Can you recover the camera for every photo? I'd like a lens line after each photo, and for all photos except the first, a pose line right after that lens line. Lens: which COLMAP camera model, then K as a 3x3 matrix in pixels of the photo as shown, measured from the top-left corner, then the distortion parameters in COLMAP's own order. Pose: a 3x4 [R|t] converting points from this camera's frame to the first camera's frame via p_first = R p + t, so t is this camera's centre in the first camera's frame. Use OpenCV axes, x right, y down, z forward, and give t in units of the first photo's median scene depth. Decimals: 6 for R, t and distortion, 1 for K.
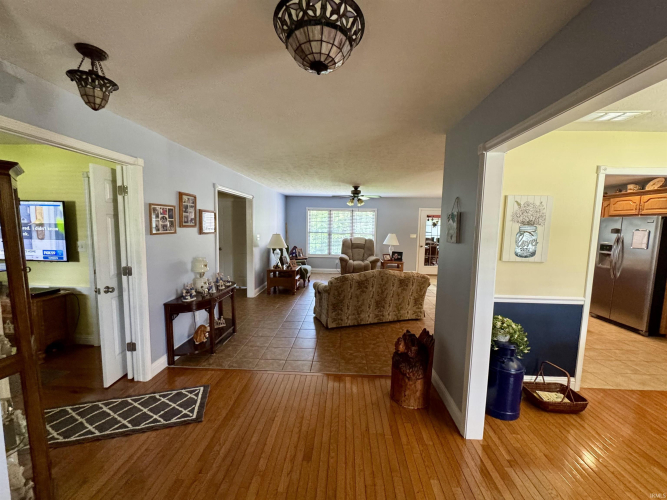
lens RADIAL K [[268.3, 0, 335.7], [0, 268.3, 249.5], [0, 0, 1]] dist [-0.006864, 0.001219]
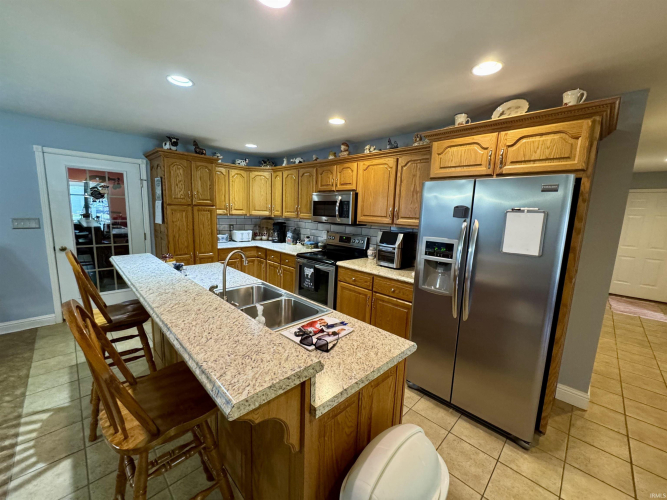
lens RADIAL K [[268.3, 0, 333.5], [0, 268.3, 249.2], [0, 0, 1]] dist [-0.006864, 0.001219]
pose [[0.673959, -0.104786, 0.731300, 0.631026], [0.047046, 0.993968, 0.099066, -0.066422], [-0.737269, -0.032361, 0.674824, 0.925707]]
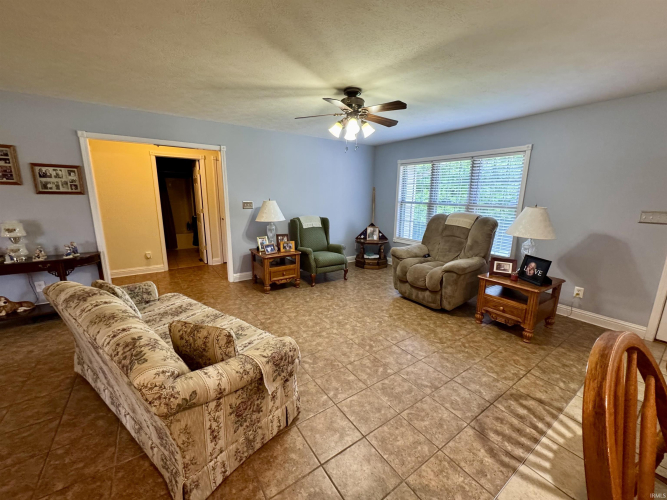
lens RADIAL K [[268.3, 0, 335.0], [0, 268.3, 250.4], [0, 0, 1]] dist [-0.006864, 0.001219]
pose [[0.604530, 0.154789, -0.781398, 0.650502], [-0.075564, 0.987659, 0.137187, -0.056307], [0.792990, -0.023888, 0.608766, 1.062579]]
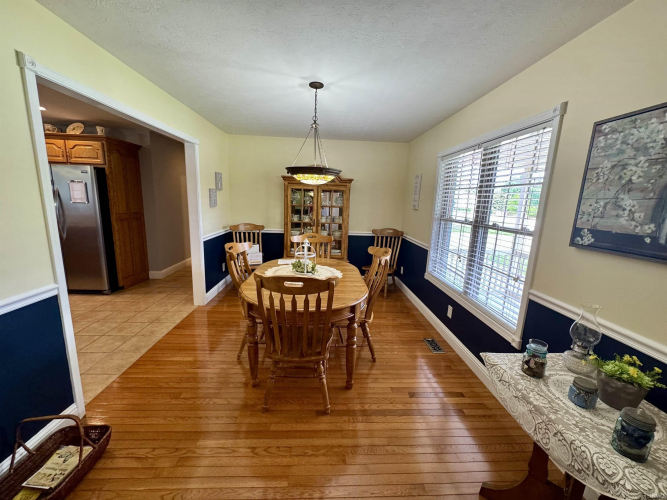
lens RADIAL K [[268.3, 0, 333.6], [0, 268.3, 251.1], [0, 0, 1]] dist [-0.006864, 0.001219]
pose [[-0.087957, -0.212310, 0.973236, 0.175744], [0.051986, 0.974713, 0.217330, 0.002877], [-0.994767, 0.069710, -0.074696, 0.244828]]
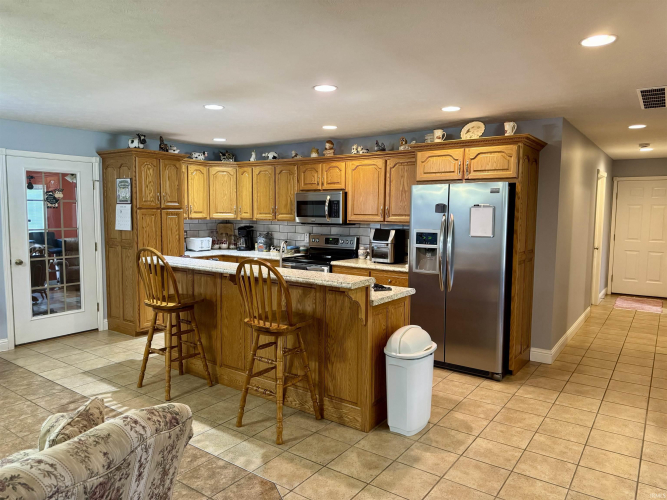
lens RADIAL K [[476.7, 0, 326.5], [0, 476.7, 249.4], [0, 0, 1]] dist [0.047164, -0.017351]
pose [[0.551777, -0.086174, 0.829528, 0.065132], [0.081769, 0.995445, 0.049020, -0.055702], [-0.829974, 0.040781, 0.556310, 0.689775]]
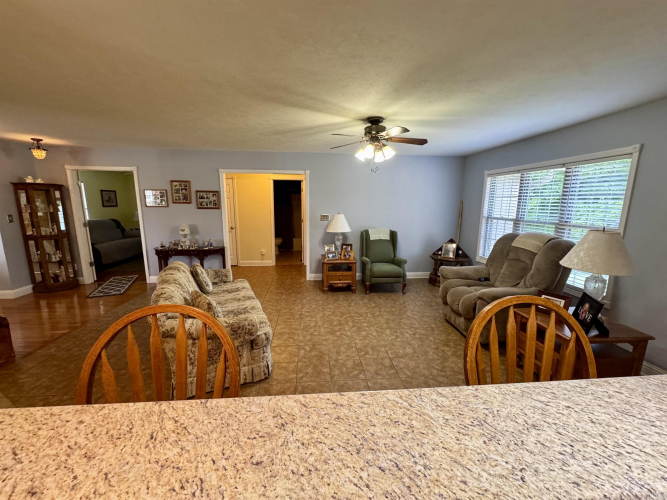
lens RADIAL K [[268.3, 0, 333.4], [0, 268.3, 249.8], [0, 0, 1]] dist [-0.006864, 0.001219]
pose [[0.129567, 0.156445, -0.979151, 0.853836], [-0.096338, 0.984790, 0.144598, -0.099324], [0.986880, 0.075594, 0.142668, 1.310849]]
